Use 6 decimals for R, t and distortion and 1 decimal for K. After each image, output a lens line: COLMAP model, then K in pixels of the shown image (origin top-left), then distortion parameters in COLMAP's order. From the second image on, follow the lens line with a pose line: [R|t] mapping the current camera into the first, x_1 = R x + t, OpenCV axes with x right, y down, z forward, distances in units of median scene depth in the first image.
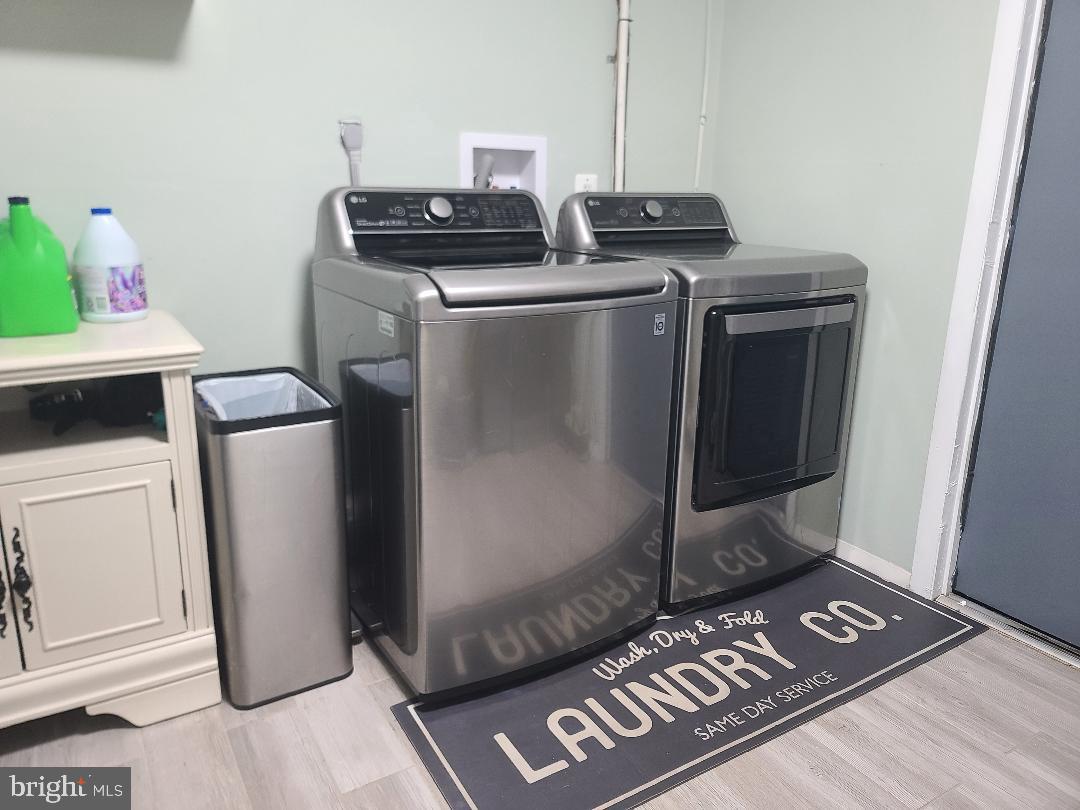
lens RADIAL K [[815.7, 0, 542.3], [0, 815.7, 403.1], [0, 0, 1]] dist [0.061277, -0.052152]
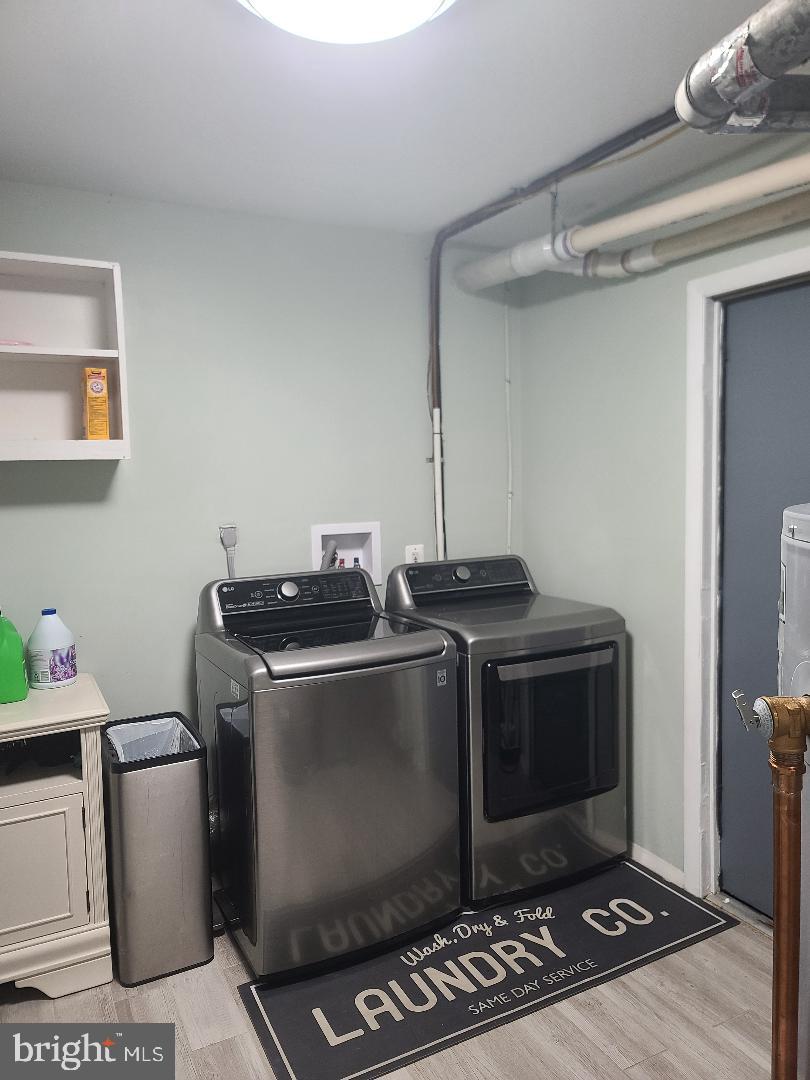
lens RADIAL K [[815.7, 0, 405.8], [0, 815.7, 539.4], [0, 0, 1]] dist [0.061277, -0.052152]
pose [[0.995809, -0.038303, -0.083046, 0.200479], [0.023013, 0.983797, -0.177804, -0.081052], [0.088511, 0.175148, 0.980555, -0.355989]]
